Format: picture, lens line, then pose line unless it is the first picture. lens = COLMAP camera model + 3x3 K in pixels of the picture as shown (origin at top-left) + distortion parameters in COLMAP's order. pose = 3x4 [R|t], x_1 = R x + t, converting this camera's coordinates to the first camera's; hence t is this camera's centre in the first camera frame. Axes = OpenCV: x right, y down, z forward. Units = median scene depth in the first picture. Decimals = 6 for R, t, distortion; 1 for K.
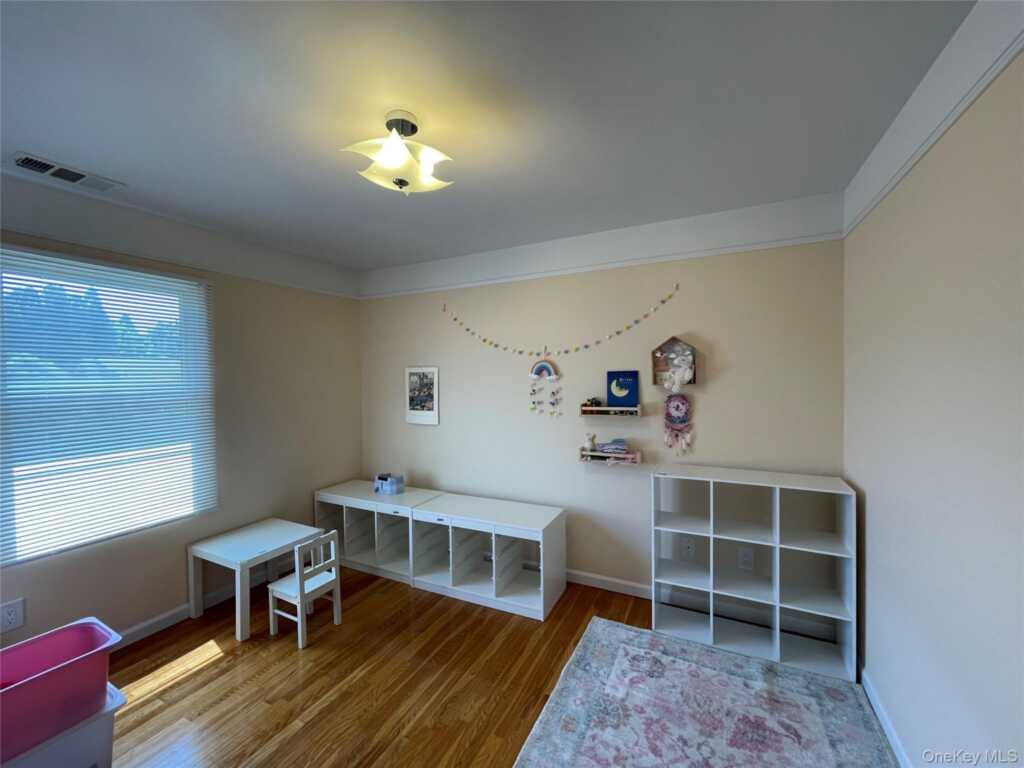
lens RADIAL K [[413.3, 0, 508.9], [0, 413.3, 382.7], [0, 0, 1]] dist [0.002992, 0.000143]
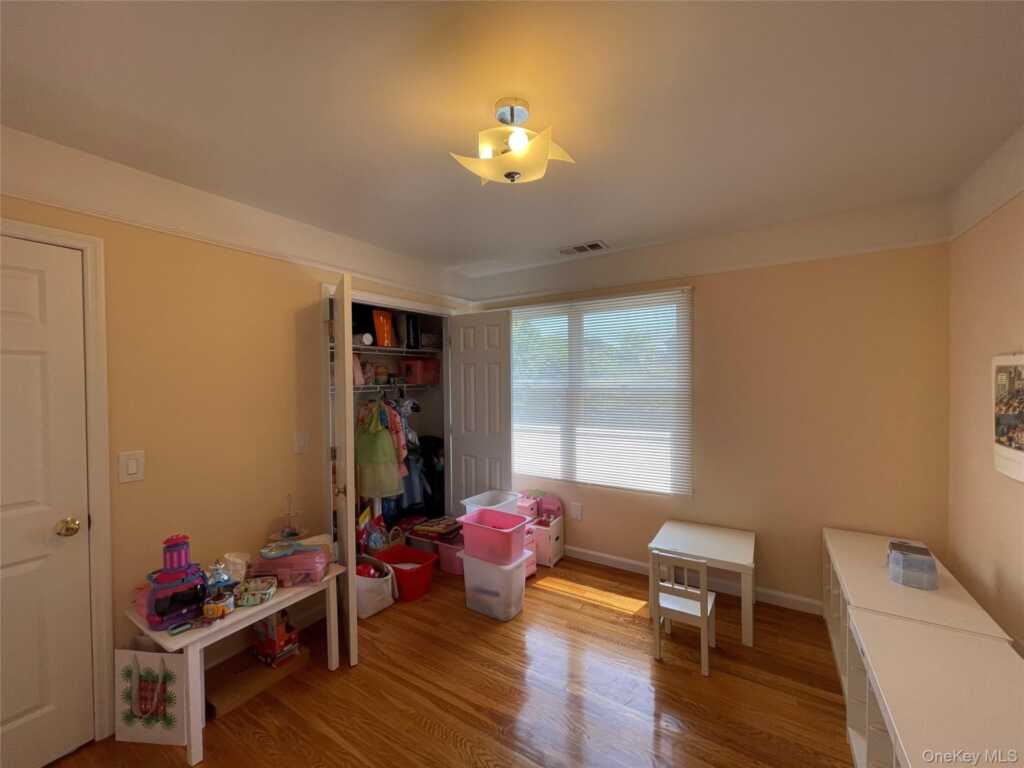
lens RADIAL K [[413.3, 0, 508.9], [0, 413.3, 382.7], [0, 0, 1]] dist [0.002992, 0.000143]
pose [[-0.086087, 0.026793, -0.995927, 0.442748], [-0.003075, 0.999626, 0.027158, -0.024458], [0.996283, 0.005401, -0.085973, 0.689466]]
